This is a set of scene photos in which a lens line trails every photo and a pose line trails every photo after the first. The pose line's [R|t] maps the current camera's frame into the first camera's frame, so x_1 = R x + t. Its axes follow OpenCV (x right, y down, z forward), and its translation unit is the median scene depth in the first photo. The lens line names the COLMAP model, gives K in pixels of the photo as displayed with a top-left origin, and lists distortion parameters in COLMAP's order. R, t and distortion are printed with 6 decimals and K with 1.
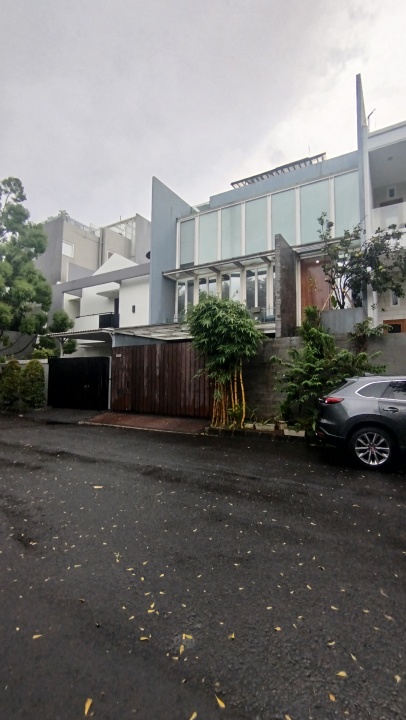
lens RADIAL K [[338.1, 0, 203.2], [0, 338.1, 355.2], [0, 0, 1]] dist [-0.022231, -0.000580]
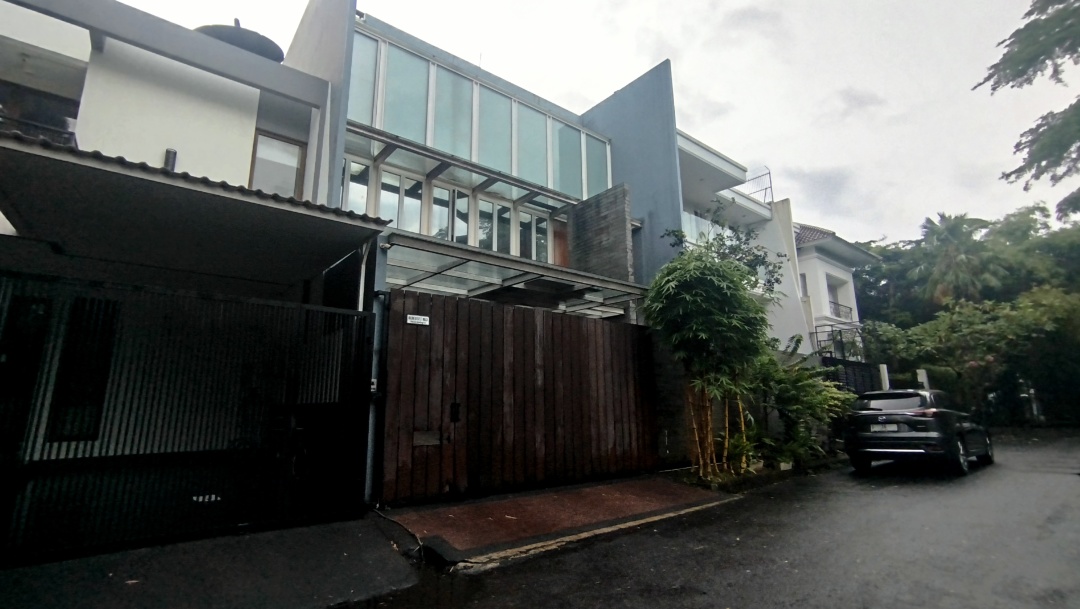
lens RADIAL K [[507.1, 0, 540.3], [0, 507.1, 300.9], [0, 0, 1]] dist [-0.022231, -0.000580]
pose [[0.327343, 0.189965, 0.925613, -0.681695], [-0.046857, 0.981641, -0.184892, 0.068572], [-0.943743, 0.017152, 0.330234, 0.764096]]
